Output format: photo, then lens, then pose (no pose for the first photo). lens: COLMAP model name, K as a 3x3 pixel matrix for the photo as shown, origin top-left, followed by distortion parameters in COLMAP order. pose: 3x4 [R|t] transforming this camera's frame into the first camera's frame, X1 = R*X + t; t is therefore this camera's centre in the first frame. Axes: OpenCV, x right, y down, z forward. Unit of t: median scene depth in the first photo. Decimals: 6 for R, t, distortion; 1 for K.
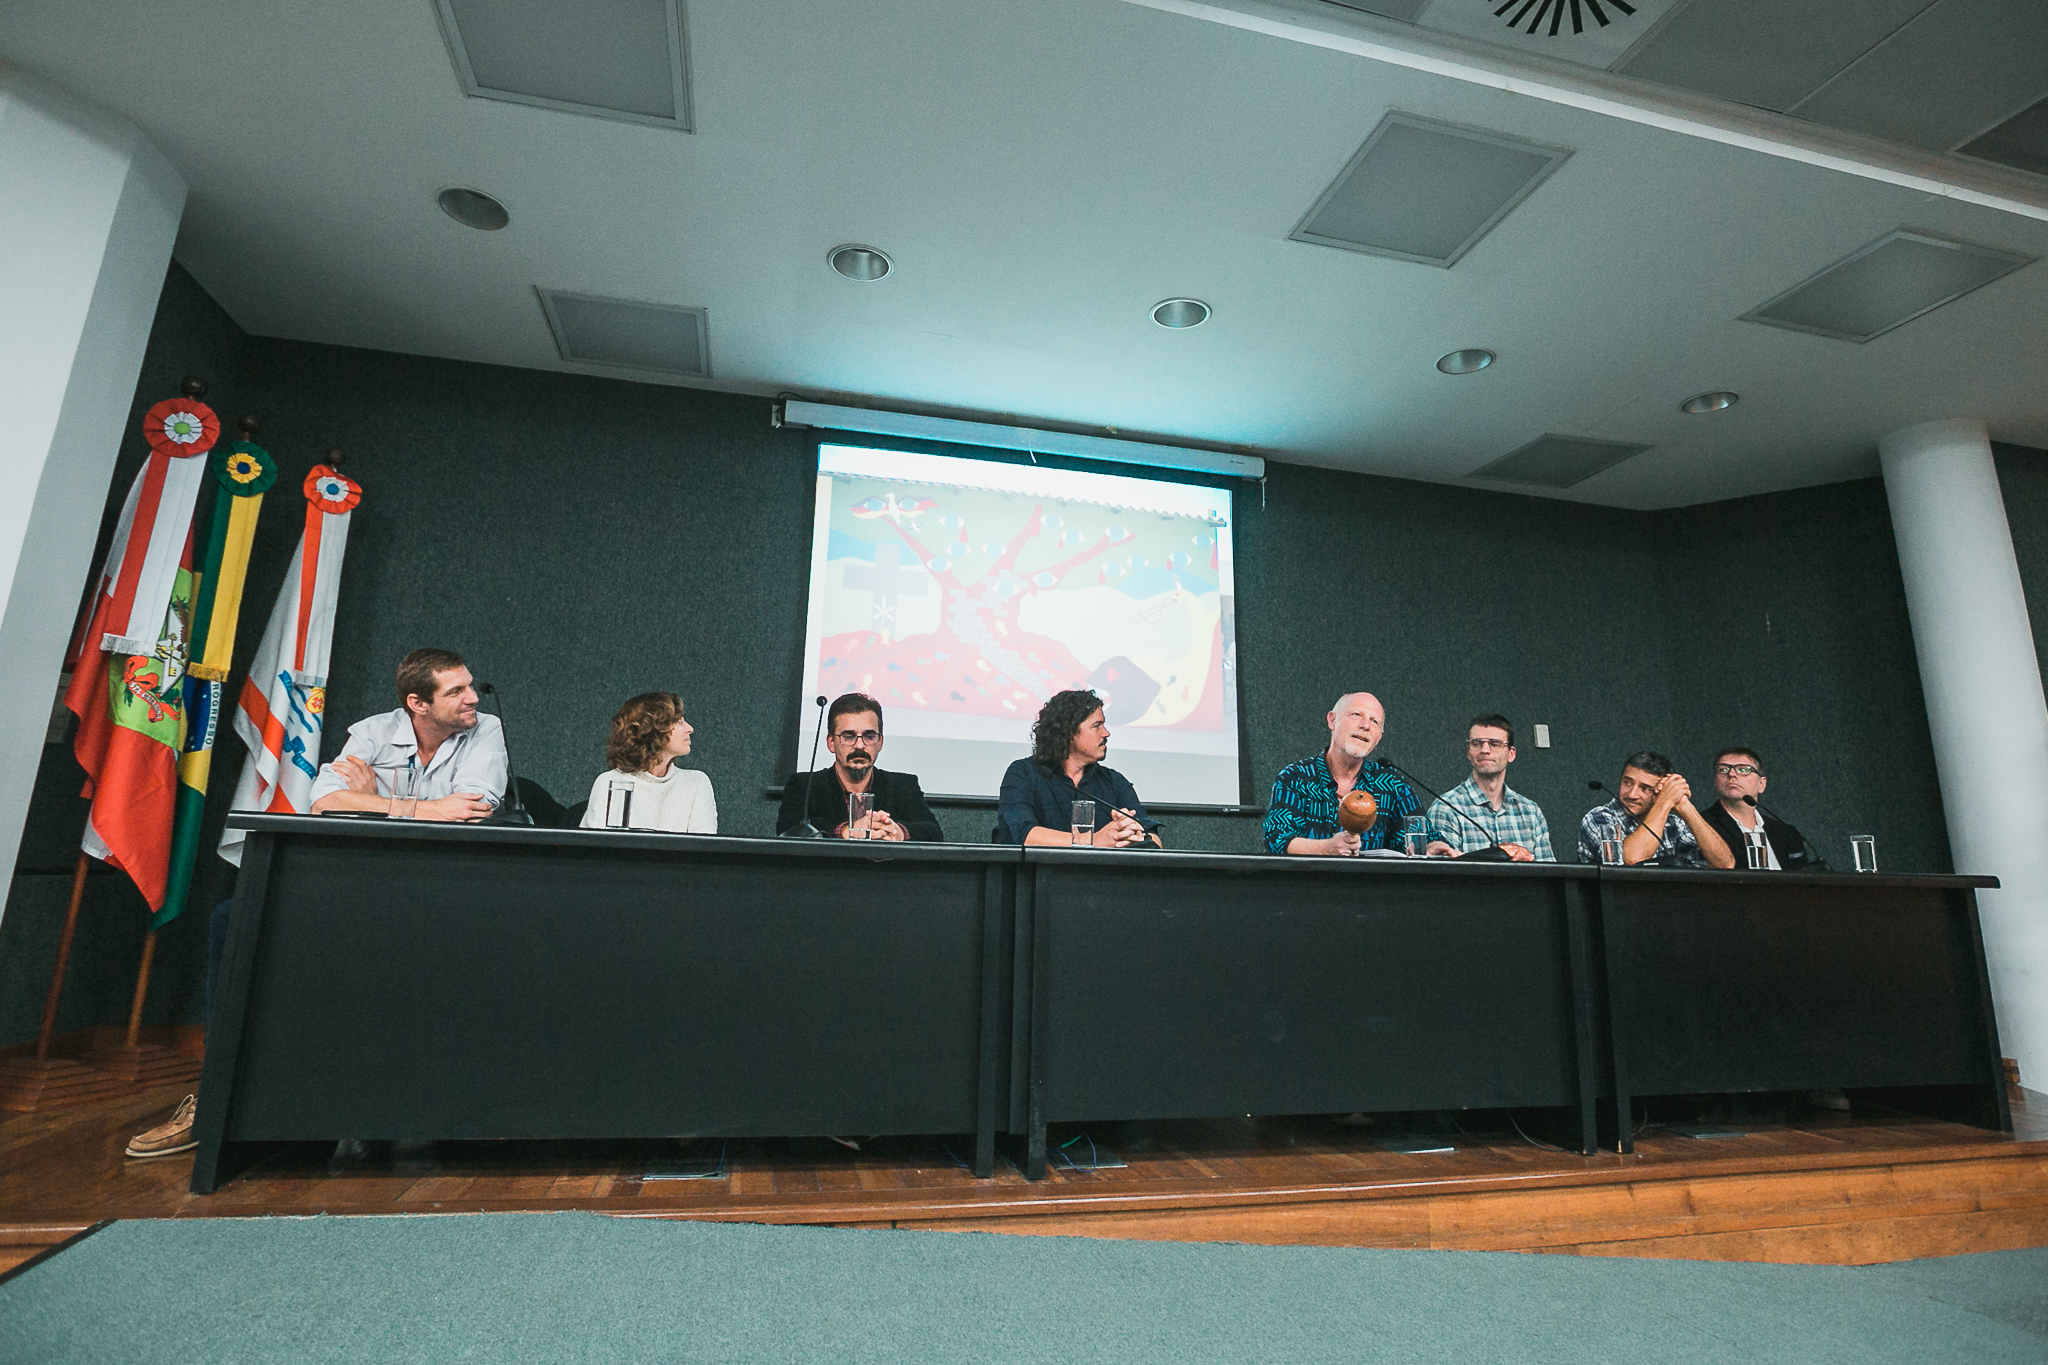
lens RADIAL K [[1074.8, 0, 1012.0], [0, 1074.8, 617.5], [0, 0, 1]] dist [-0.050838, 0.013710]
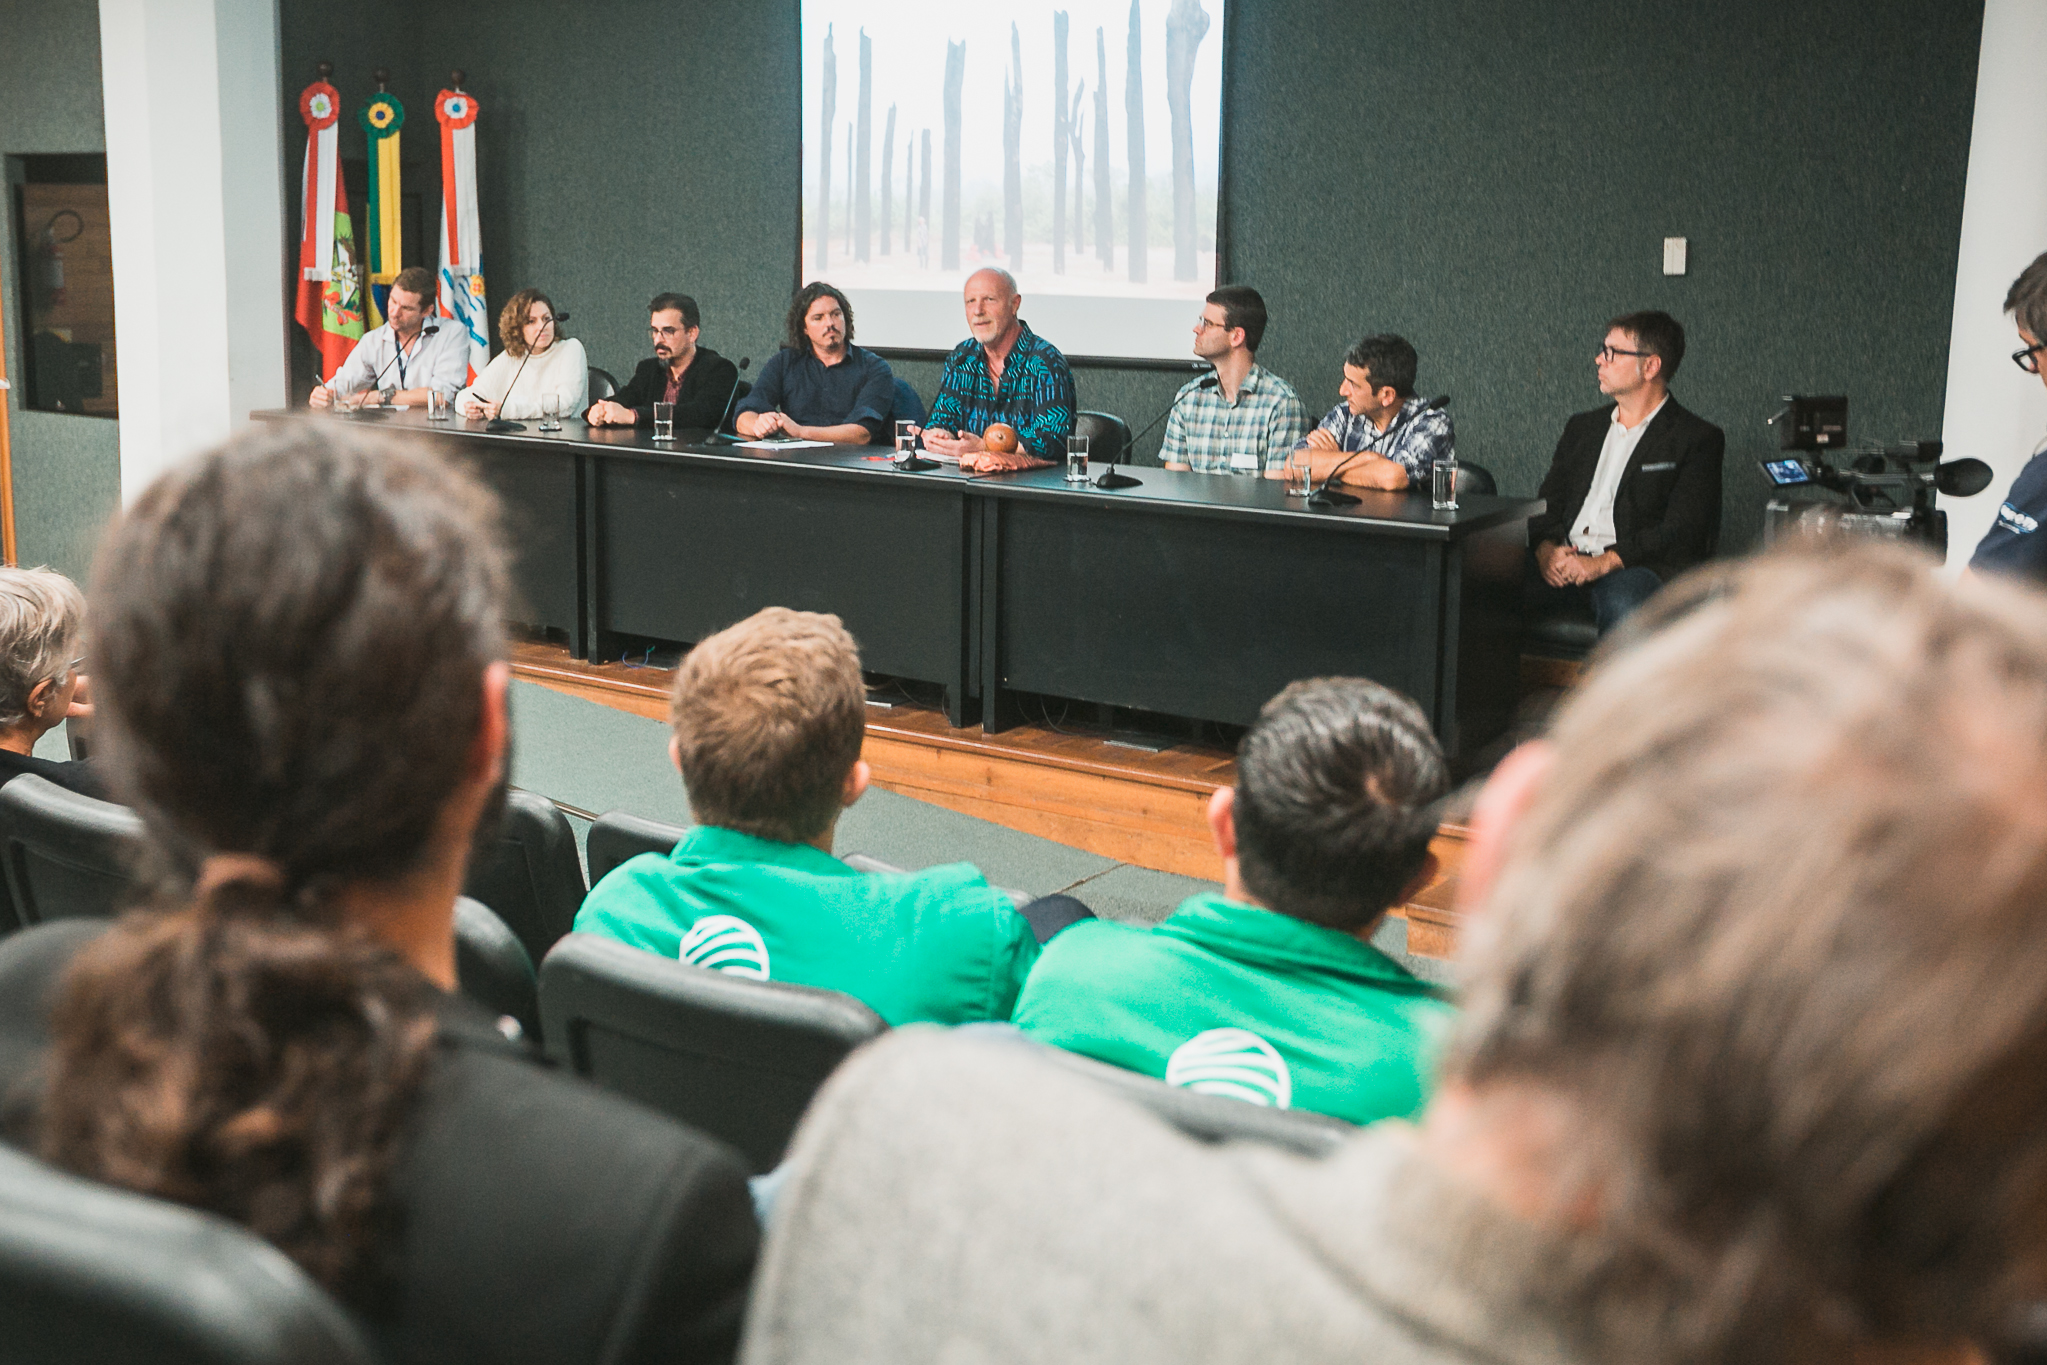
lens RADIAL K [[2199.7, 0, 929.2], [0, 2199.7, 614.5], [0, 0, 1]] dist [0.023602, 0.000000]
pose [[0.648968, 0.110171, -0.752797, 1.430055], [0.188417, 0.935365, 0.299320, -0.199374], [0.737116, -0.336089, 0.586263, -0.236086]]
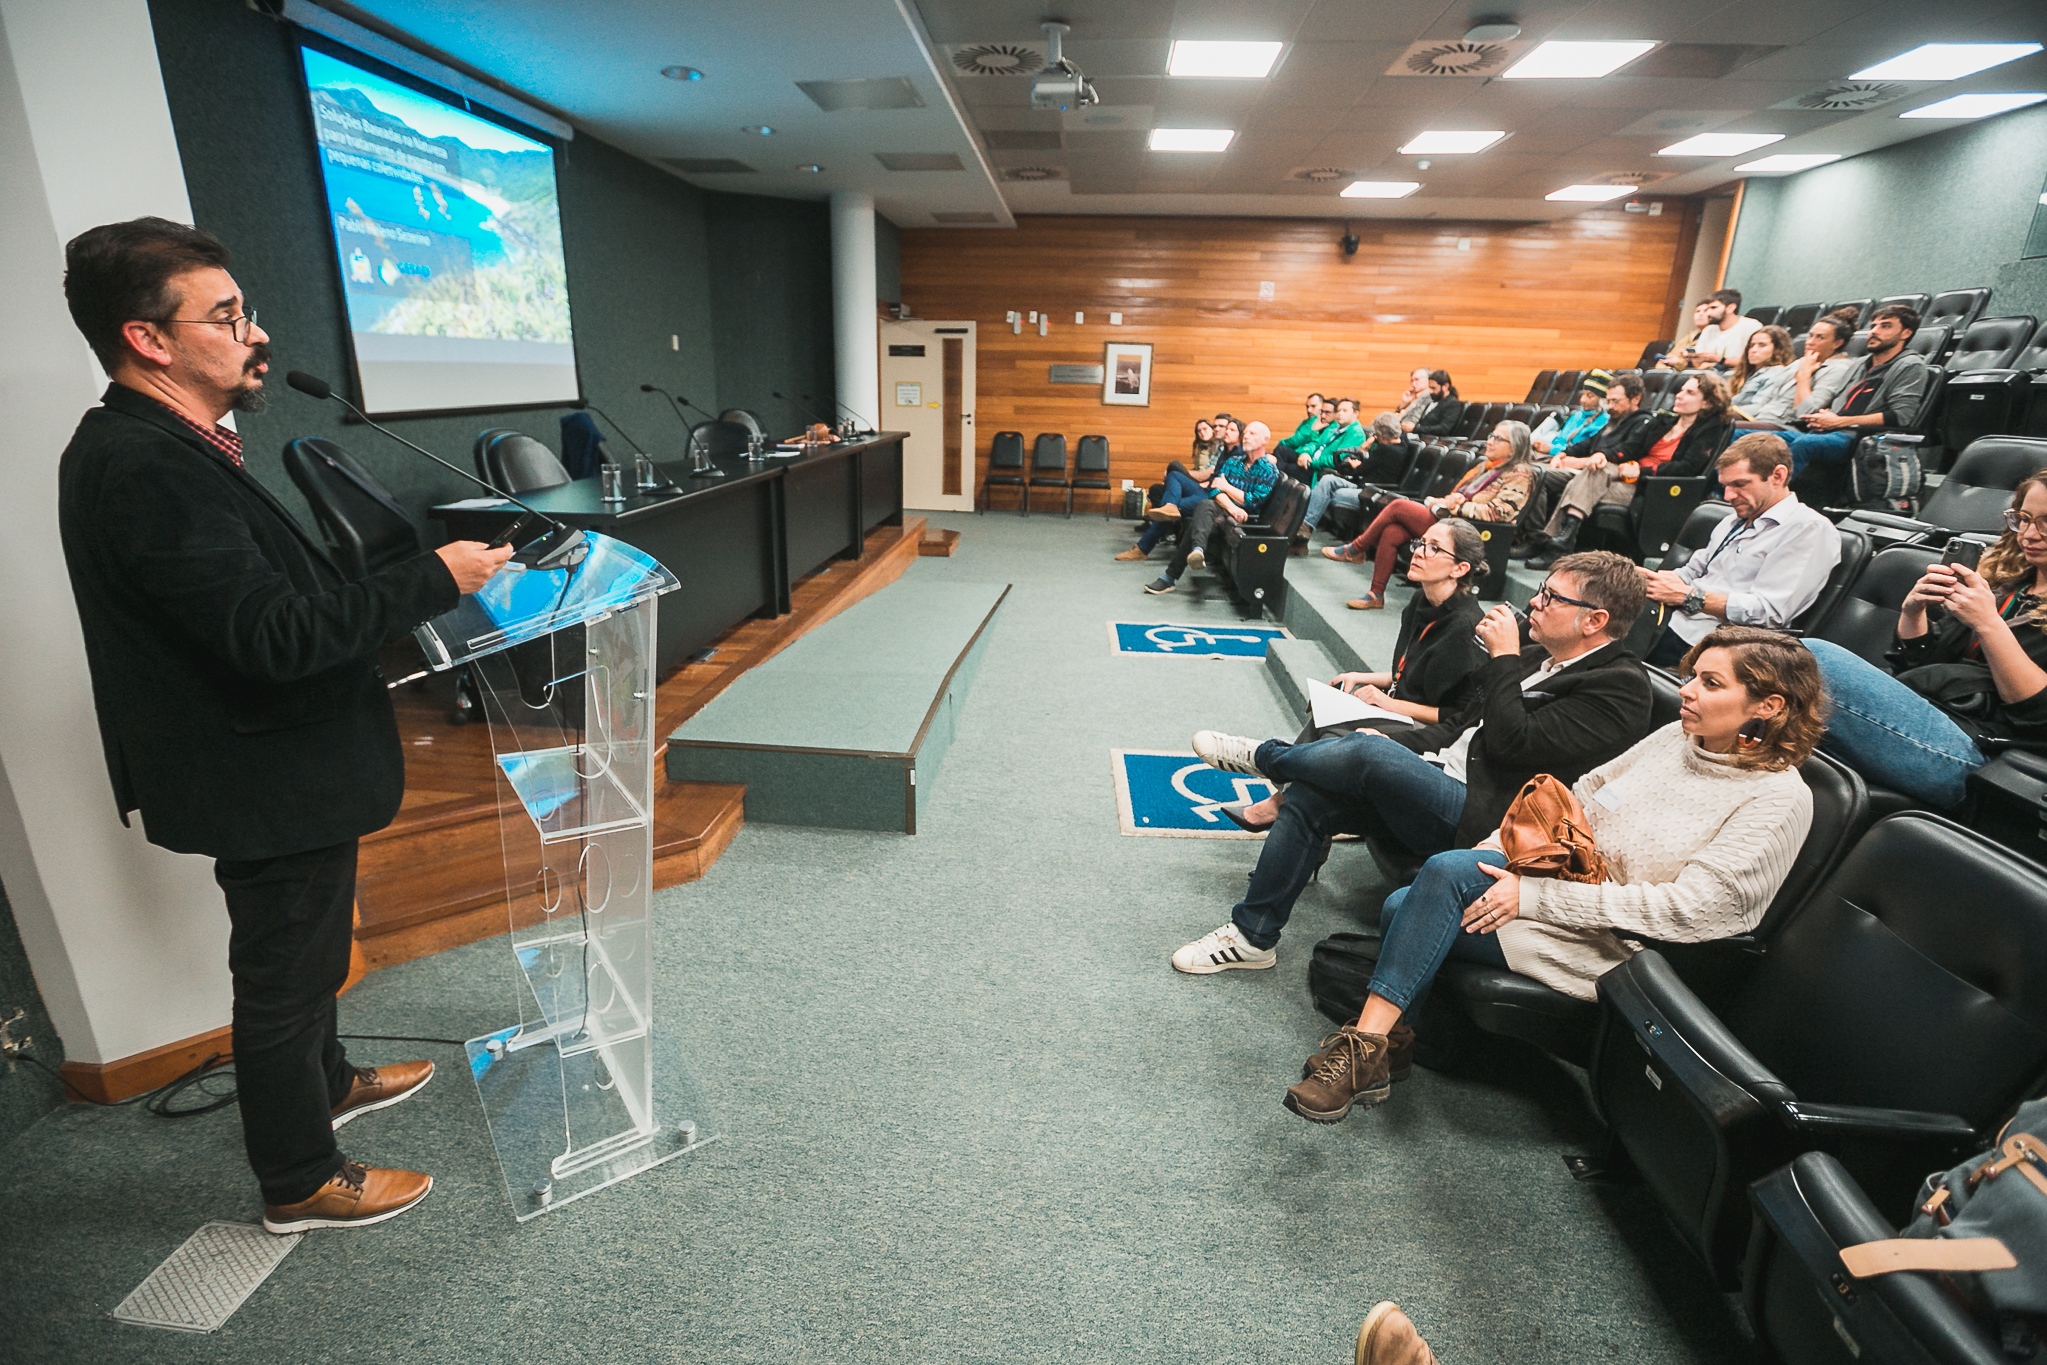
lens RADIAL K [[949.7, 0, 1013.3], [0, 949.7, 689.1], [0, 0, 1]] dist [-0.028583, 0.000670]
pose [[0.310033, -0.322382, 0.894399, -0.923374], [-0.233320, 0.886184, 0.400299, -0.133608], [-0.921651, -0.332787, 0.199528, 0.058793]]
